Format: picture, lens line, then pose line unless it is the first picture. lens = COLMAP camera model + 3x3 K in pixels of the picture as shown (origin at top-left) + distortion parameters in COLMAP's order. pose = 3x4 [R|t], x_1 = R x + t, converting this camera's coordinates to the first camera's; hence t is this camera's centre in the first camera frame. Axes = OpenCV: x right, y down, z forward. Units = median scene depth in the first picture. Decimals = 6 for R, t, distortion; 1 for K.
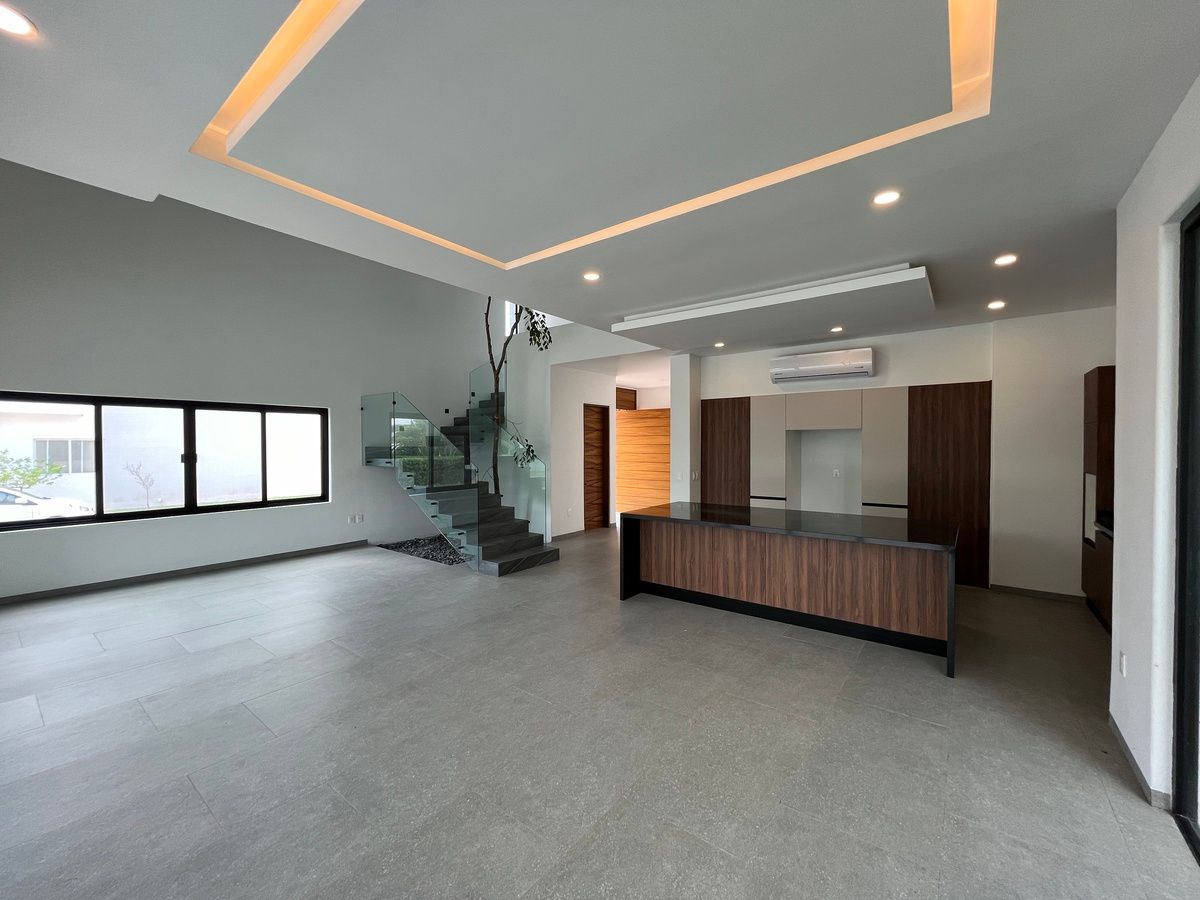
lens RADIAL K [[482.1, 0, 599.9], [0, 482.1, 448.4], [0, 0, 1]] dist [-0.003930, -0.000333]
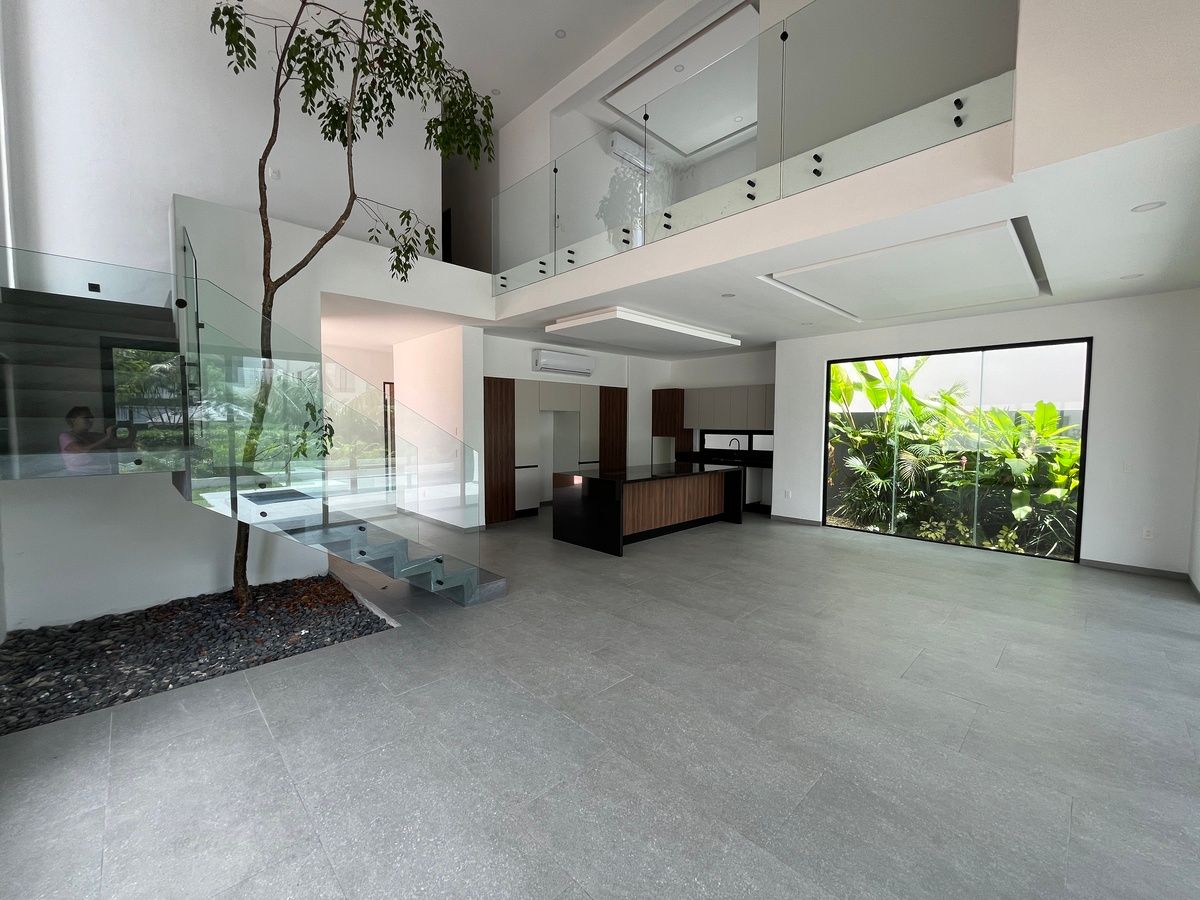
lens RADIAL K [[482.1, 0, 598.3], [0, 482.1, 452.1], [0, 0, 1]] dist [-0.003930, -0.000333]
pose [[0.158277, -0.054120, 0.985910, -1.137810], [0.001149, 0.998506, 0.054627, 0.003171], [-0.987394, -0.007513, 0.158103, 0.920423]]
